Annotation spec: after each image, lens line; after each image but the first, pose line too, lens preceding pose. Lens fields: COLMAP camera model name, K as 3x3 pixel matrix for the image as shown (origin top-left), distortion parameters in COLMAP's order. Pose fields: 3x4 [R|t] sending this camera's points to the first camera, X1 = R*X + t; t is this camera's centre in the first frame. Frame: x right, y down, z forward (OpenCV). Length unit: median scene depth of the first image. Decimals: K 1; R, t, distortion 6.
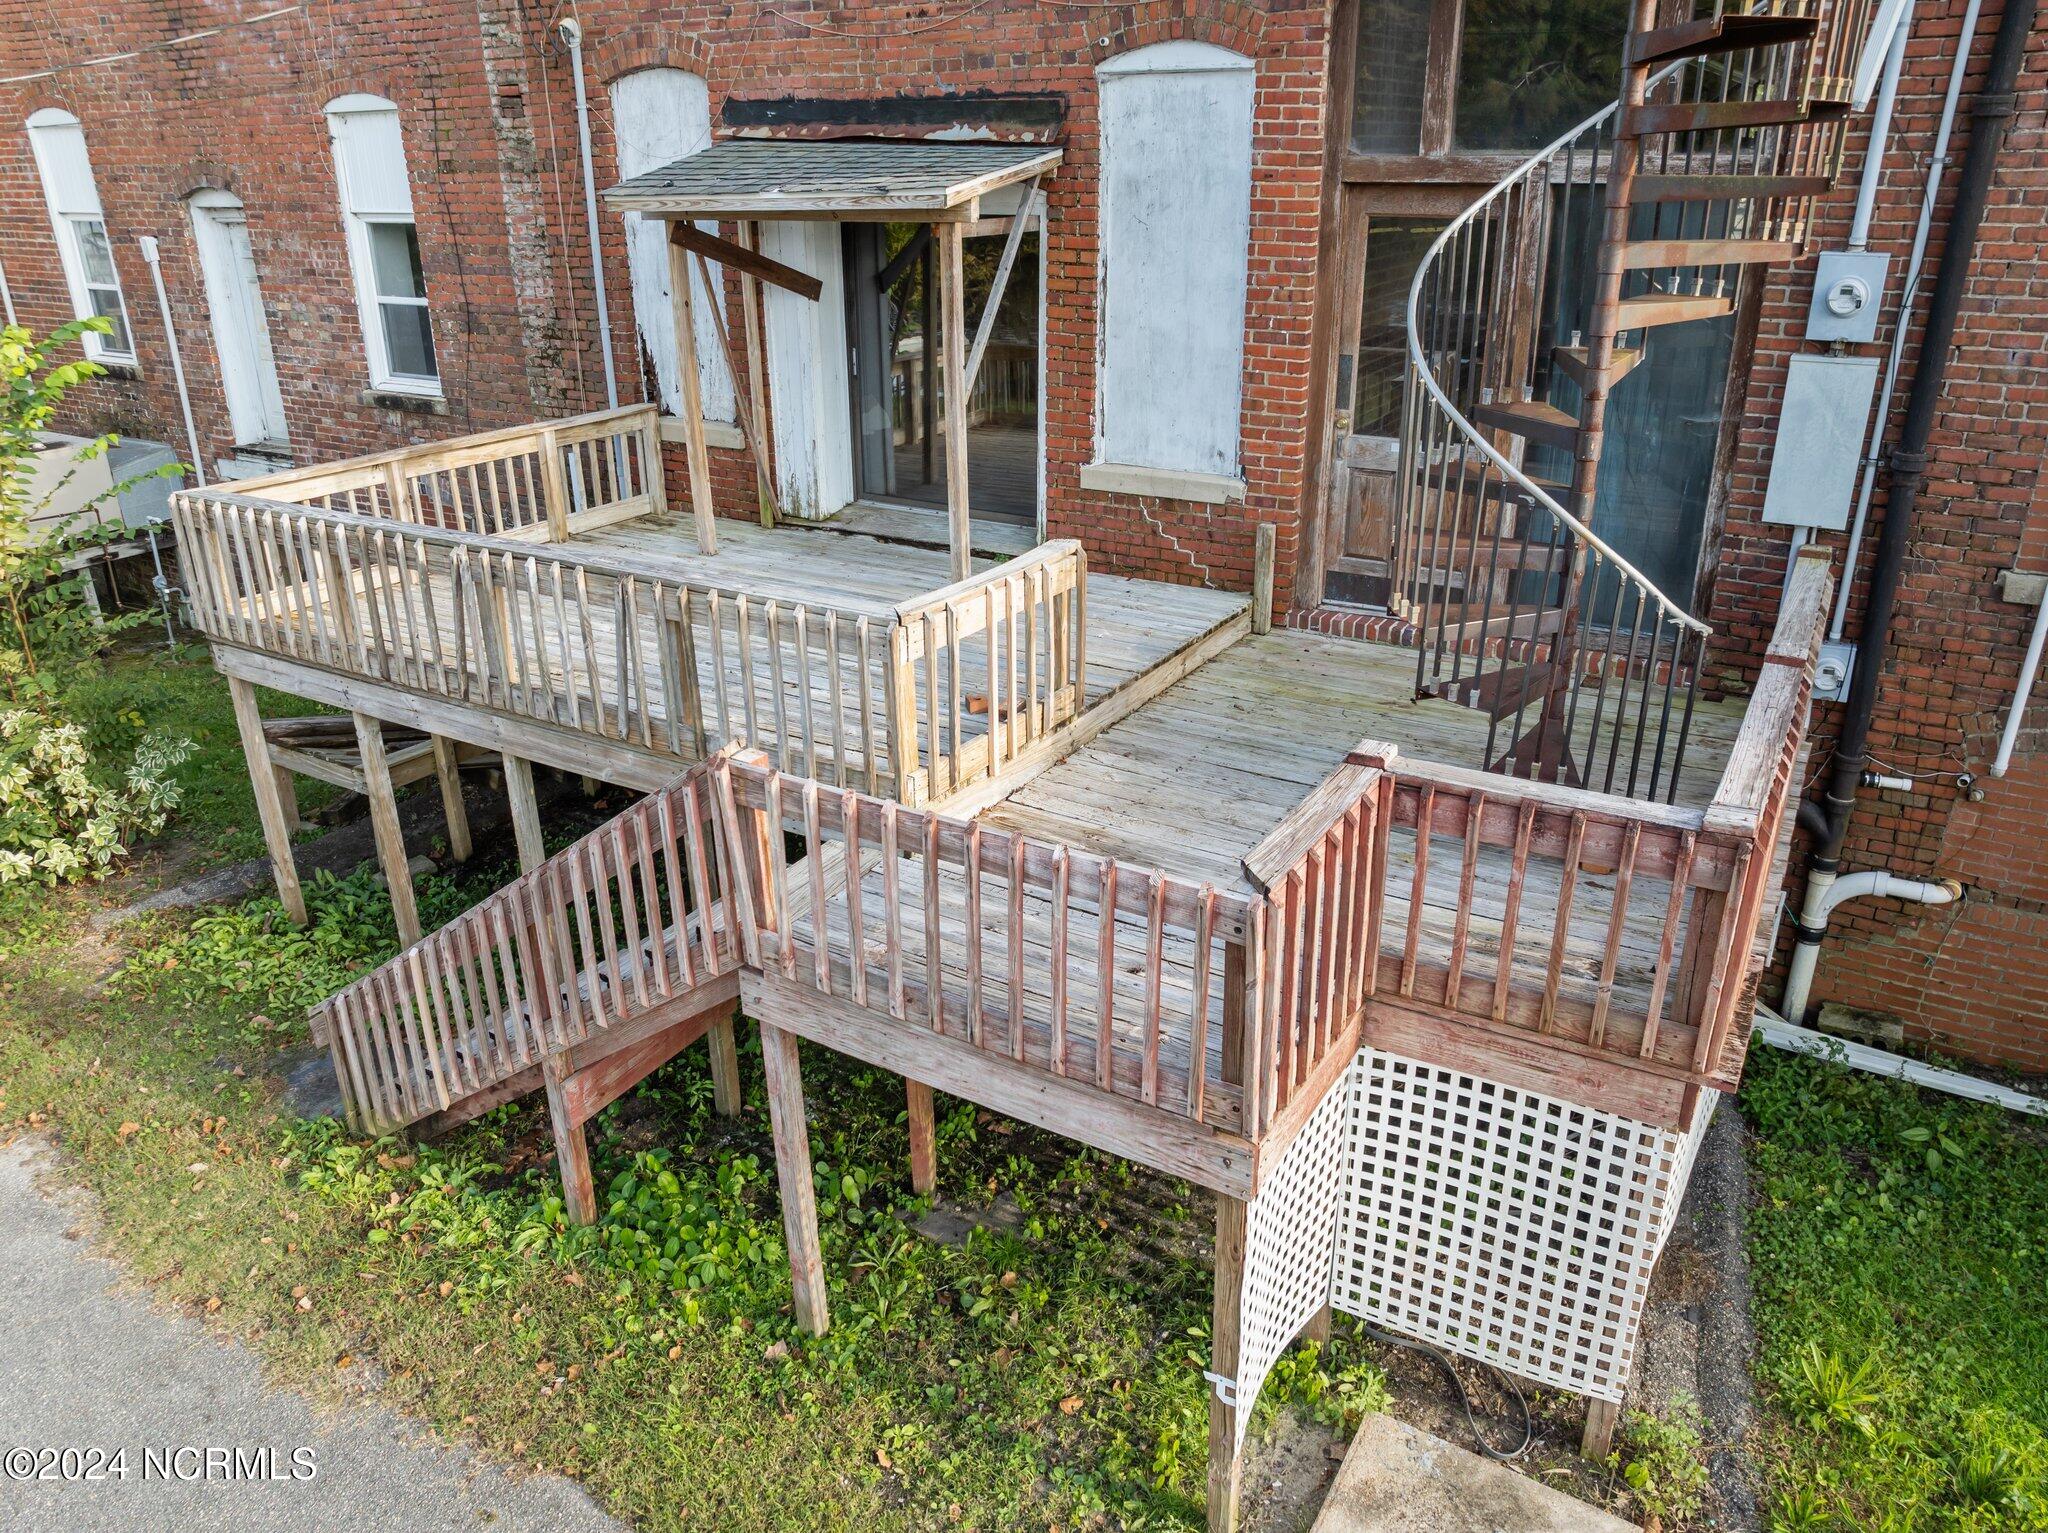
lens RADIAL K [[1438.1, 0, 1024.0], [0, 1438.1, 766.5], [0, 0, 1]] dist [-0.043654, 0.004302]
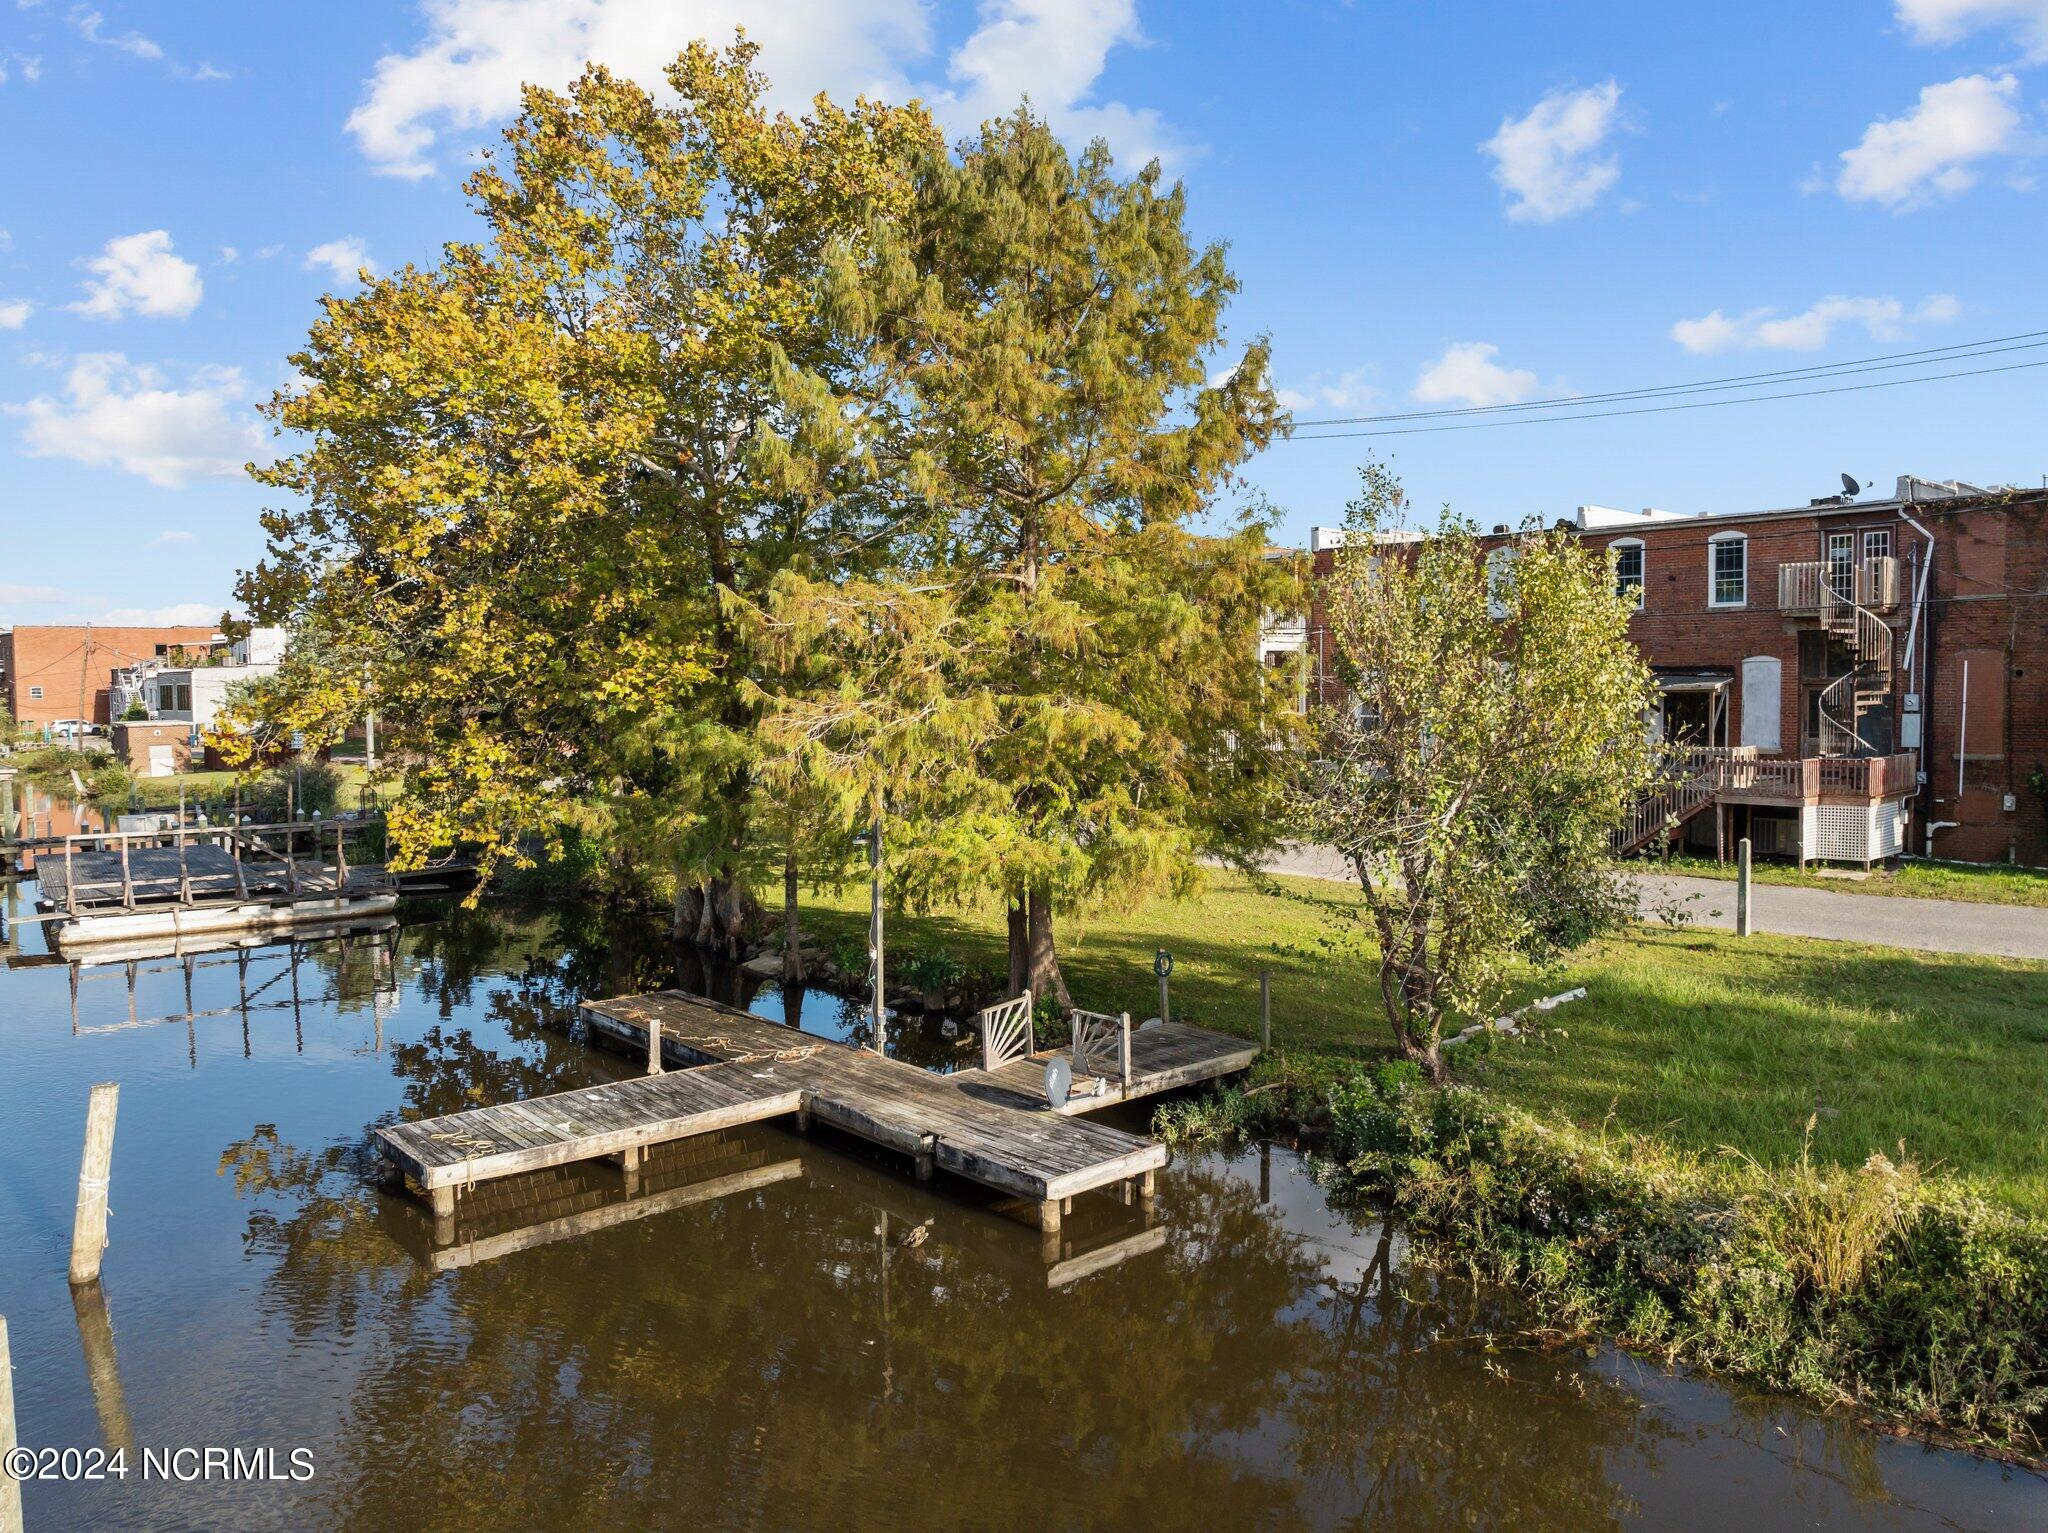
lens RADIAL K [[1438.1, 0, 1024.0], [0, 1438.1, 766.5], [0, 0, 1]] dist [-0.043654, 0.004302]
pose [[0.962682, 0.012731, -0.270336, -0.851432], [-0.103779, 0.939899, -0.325299, 1.421533], [0.249948, 0.341215, 0.906145, -3.293493]]
